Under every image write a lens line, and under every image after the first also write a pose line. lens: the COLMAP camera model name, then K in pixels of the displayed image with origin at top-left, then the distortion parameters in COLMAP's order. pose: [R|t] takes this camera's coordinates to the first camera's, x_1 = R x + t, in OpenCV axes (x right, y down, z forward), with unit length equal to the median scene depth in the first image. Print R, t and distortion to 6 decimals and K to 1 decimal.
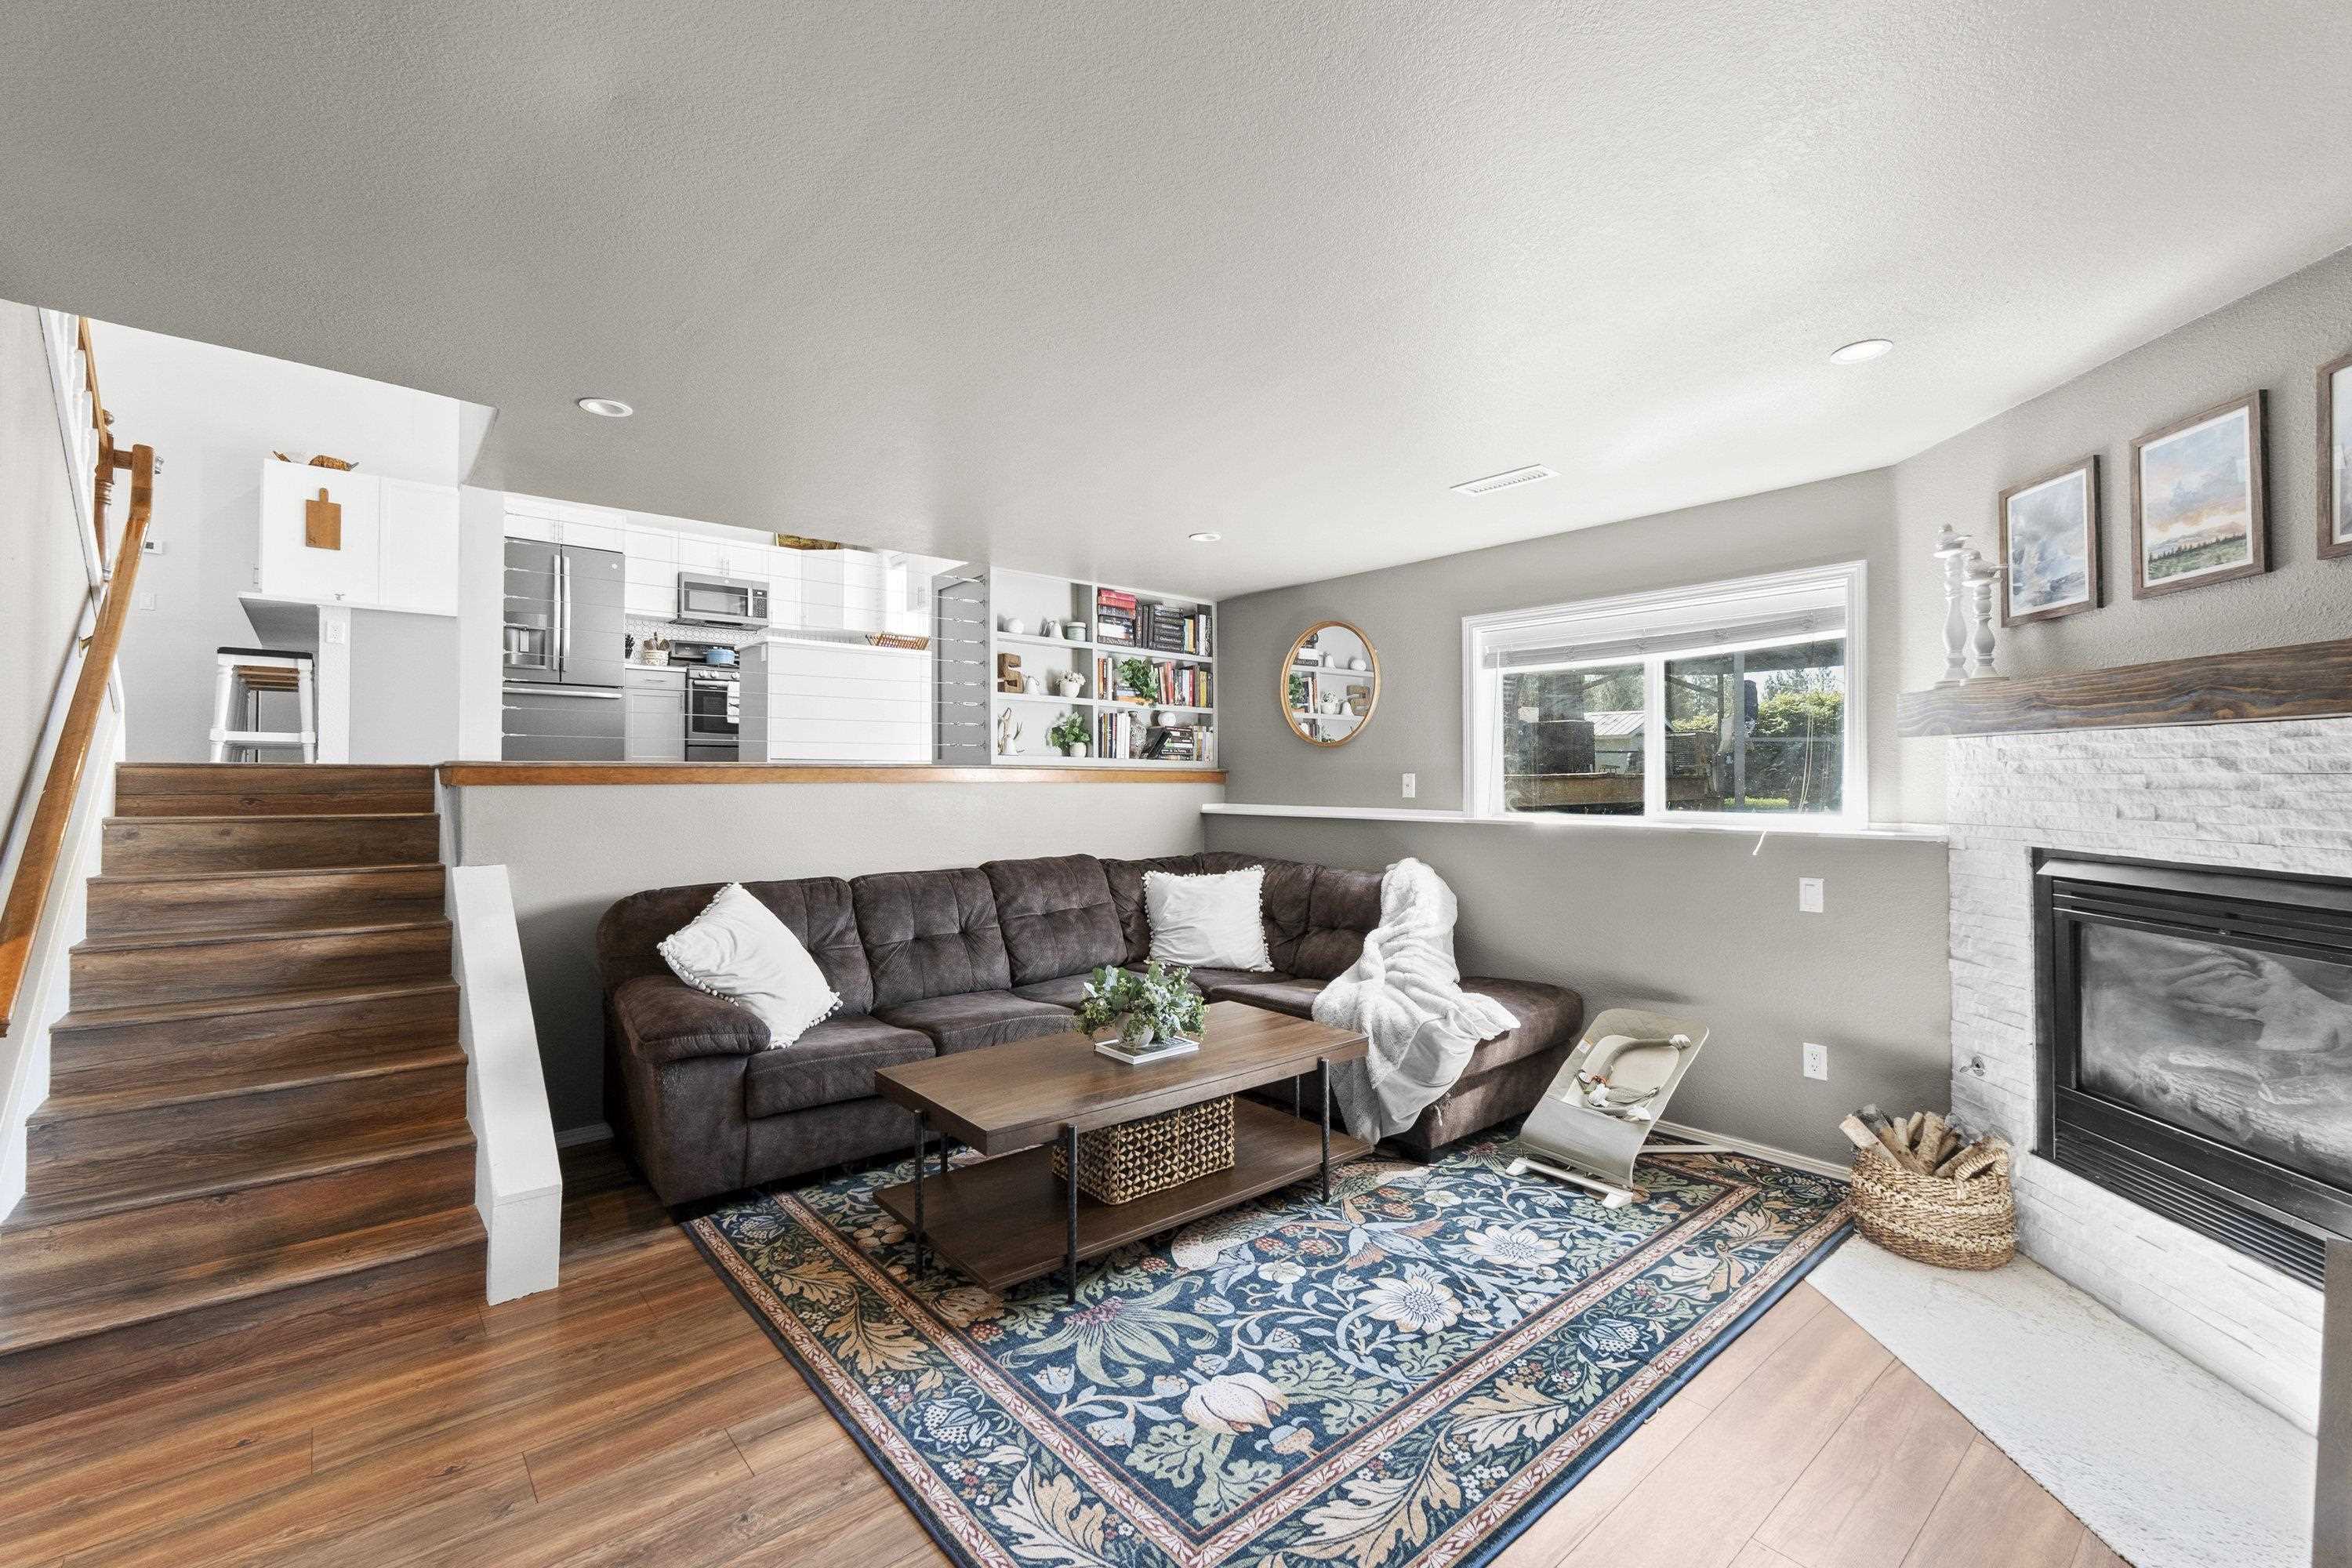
lens RADIAL K [[985.0, 0, 1175.8], [0, 985.0, 771.7], [0, 0, 1]] dist [0.004268, 0.001100]
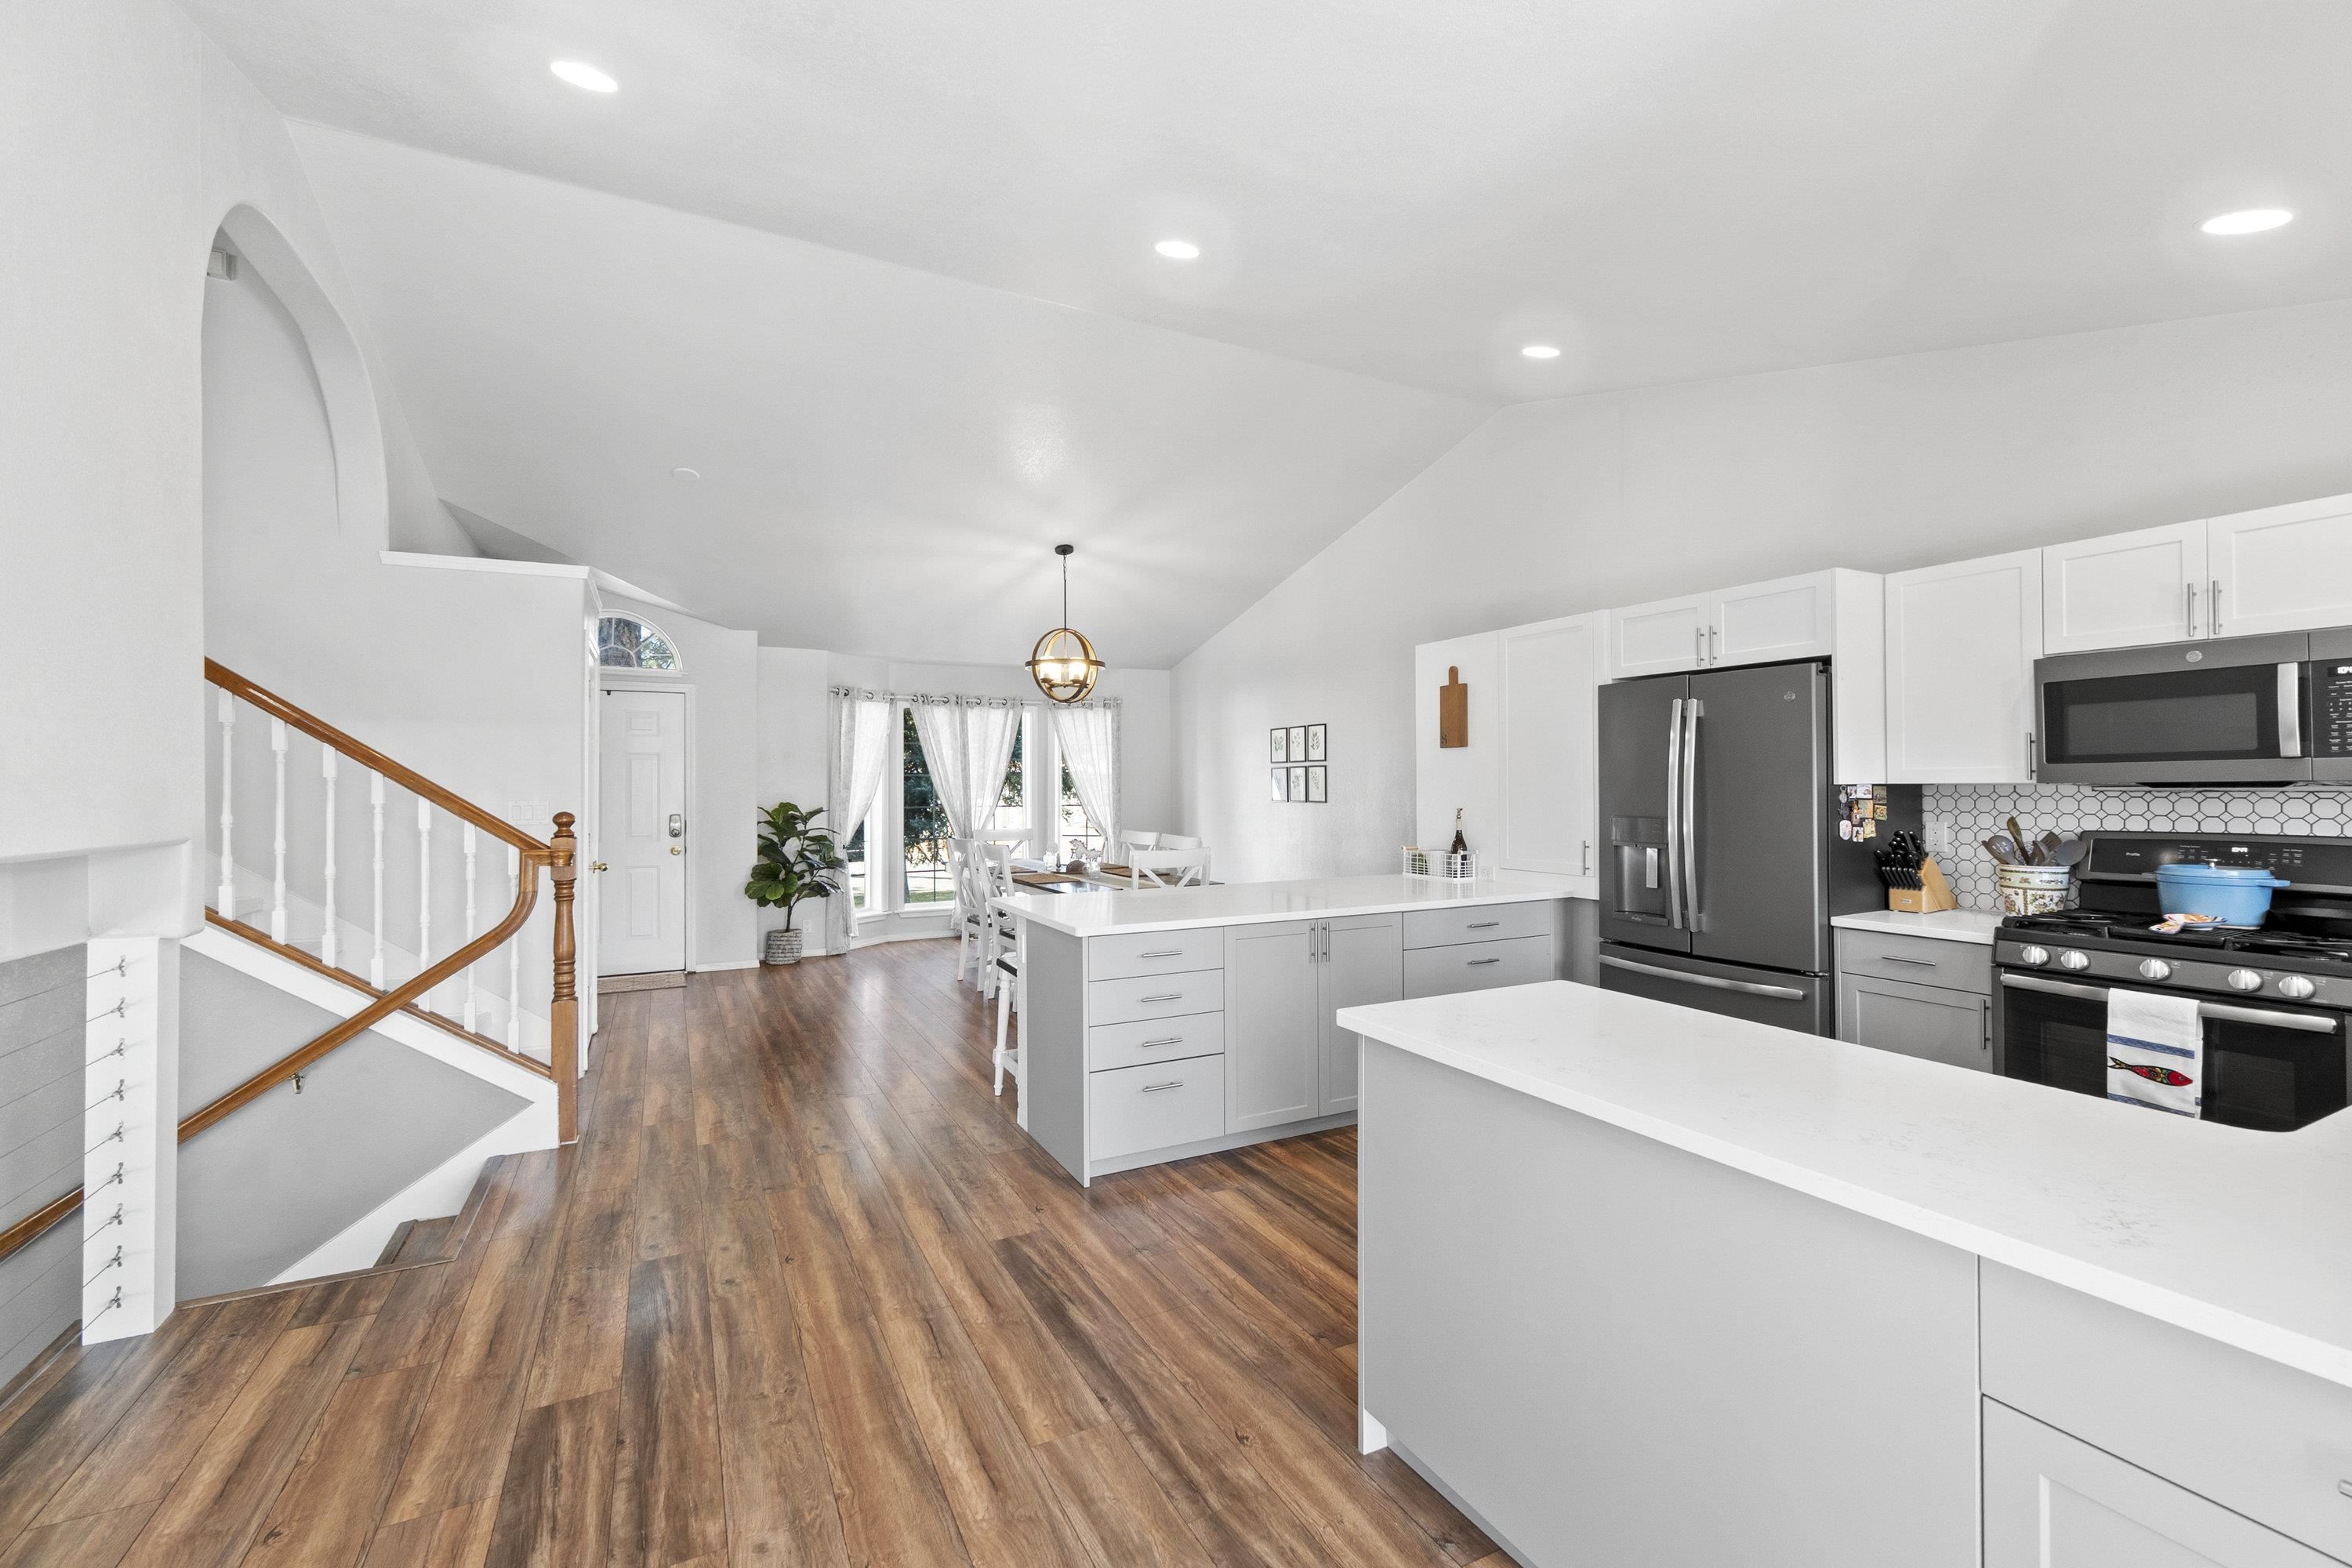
lens RADIAL K [[985.0, 0, 1183.9], [0, 985.0, 781.5], [0, 0, 1]] dist [0.004268, 0.001100]
pose [[-0.219960, -0.004029, -0.975501, -0.075353], [0.011248, 0.999915, -0.006666, -0.157431], [0.975444, -0.012439, -0.219896, 0.768318]]
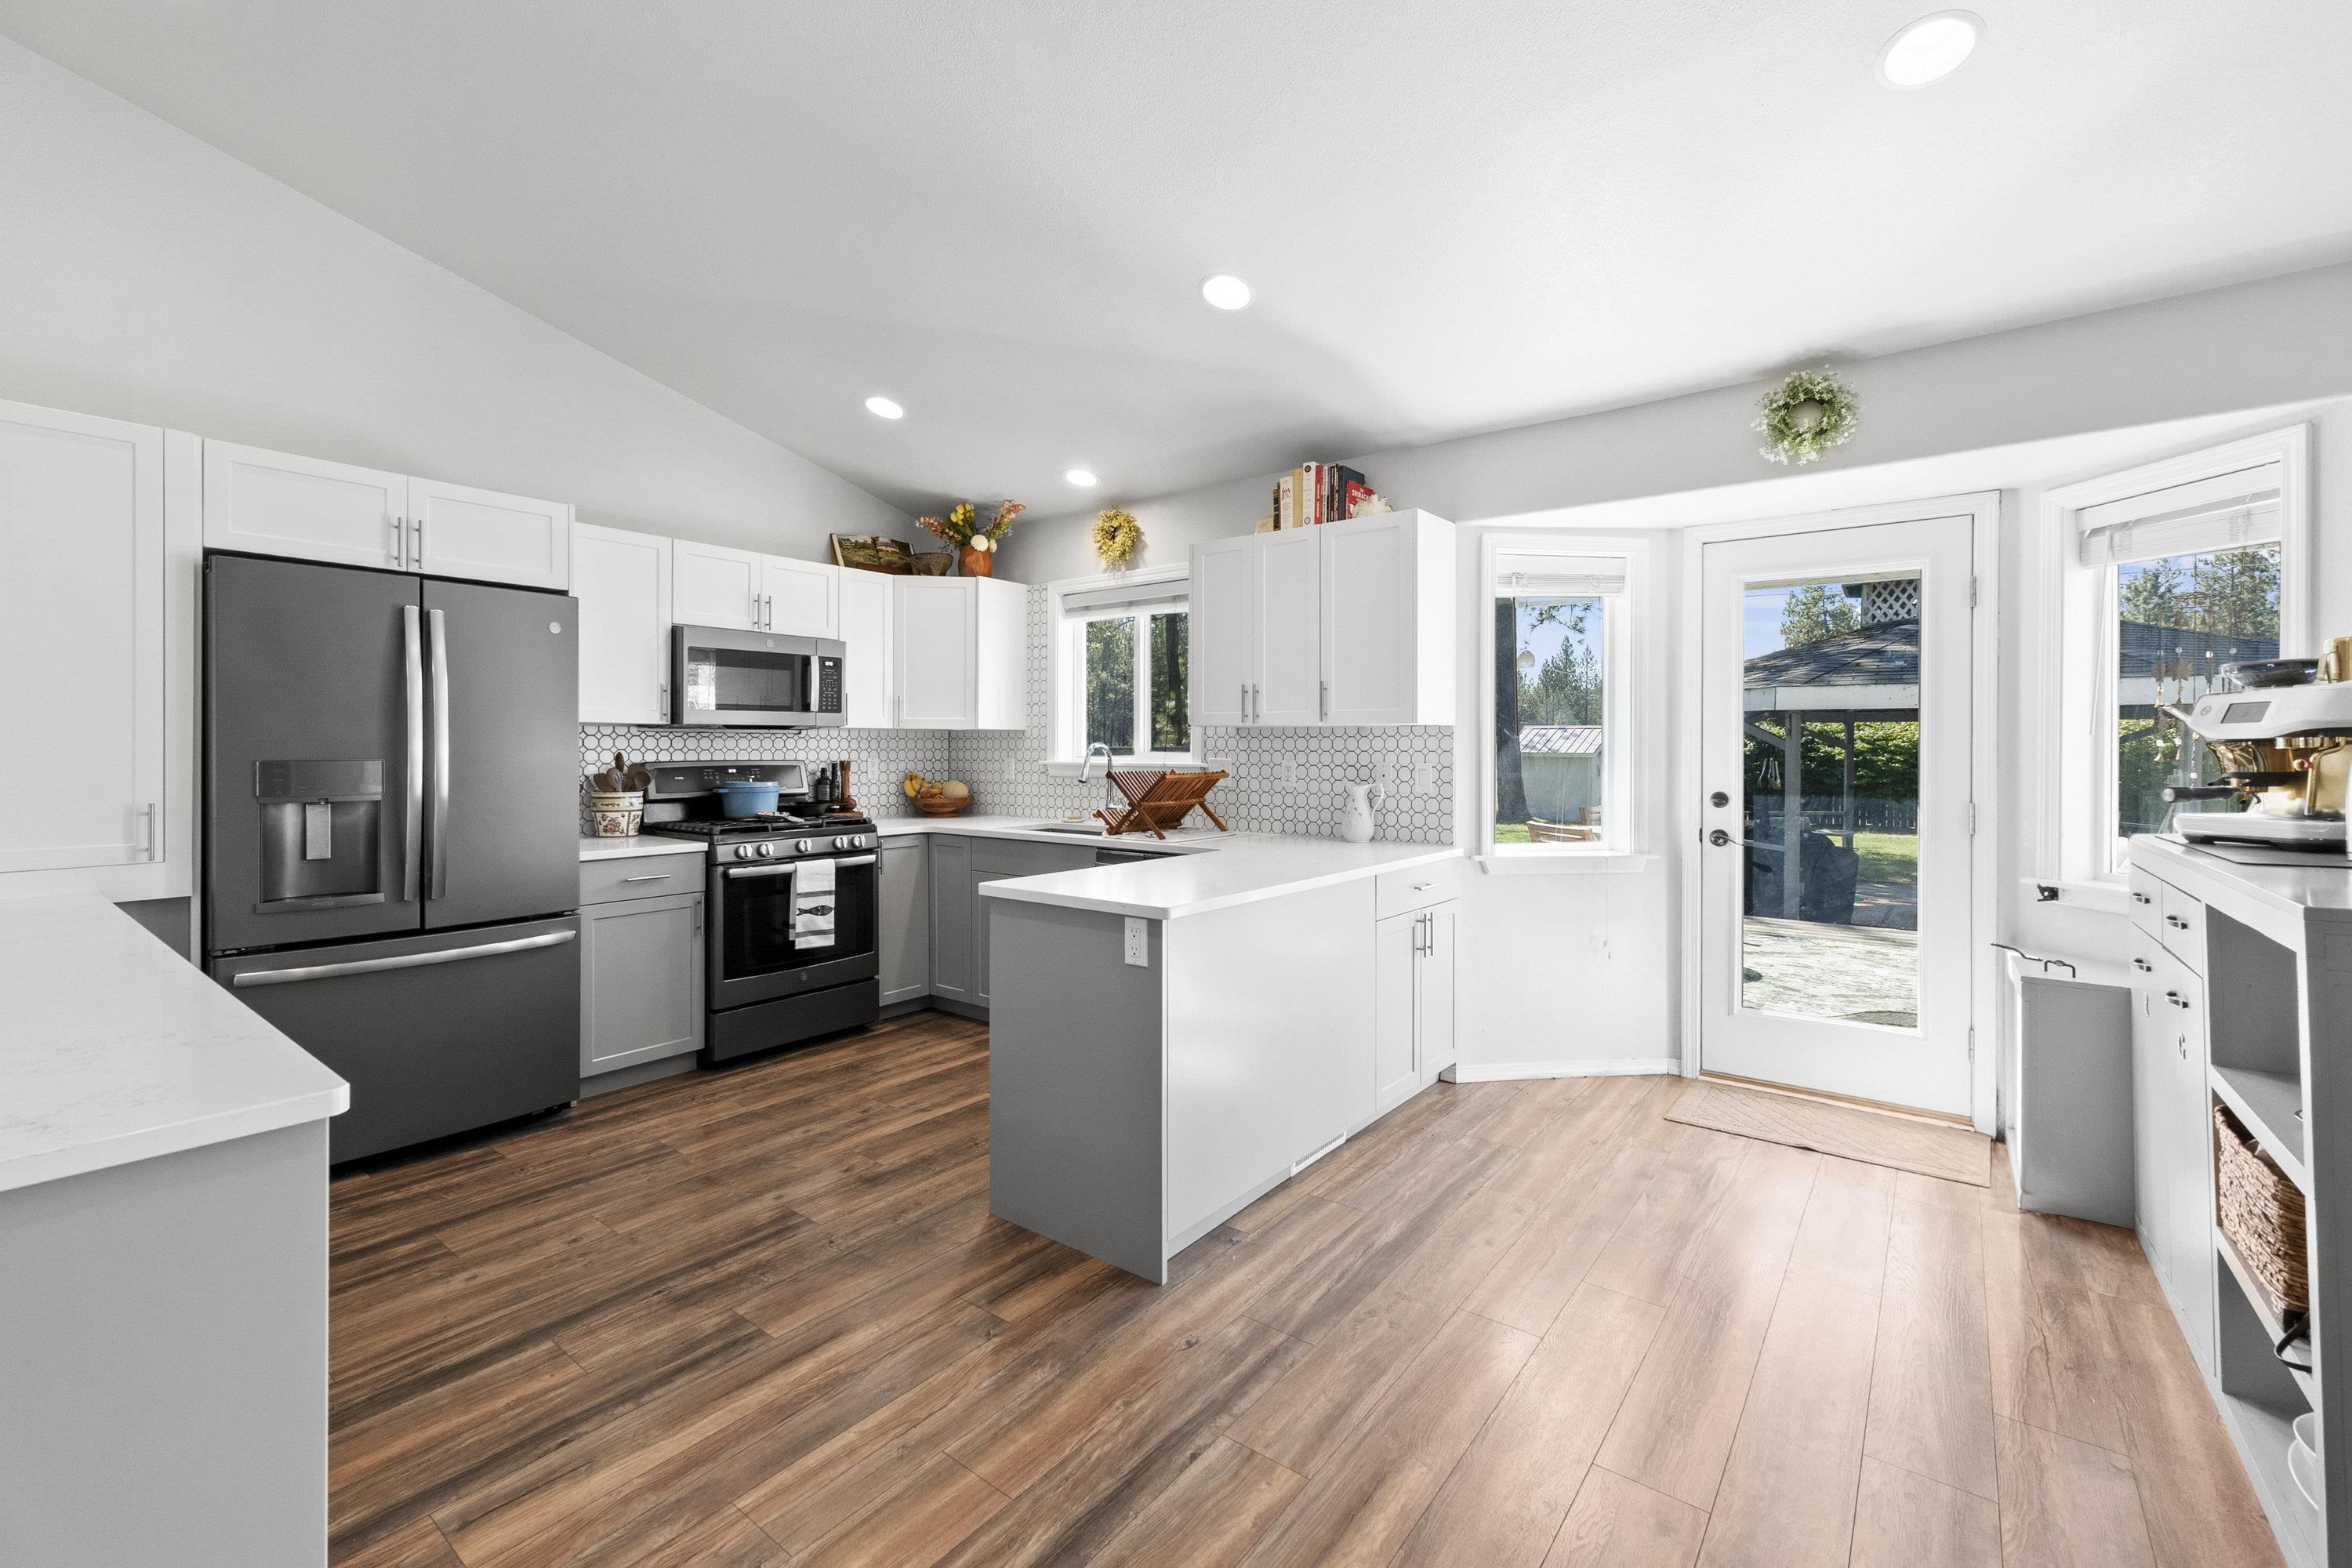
lens RADIAL K [[985.0, 0, 1189.6], [0, 985.0, 749.3], [0, 0, 1]] dist [0.004268, 0.001100]
pose [[0.977798, 0.000268, 0.209549, -0.362677], [-0.002413, 0.999947, 0.009981, -0.149102], [-0.209535, -0.010265, 0.977747, 0.491709]]
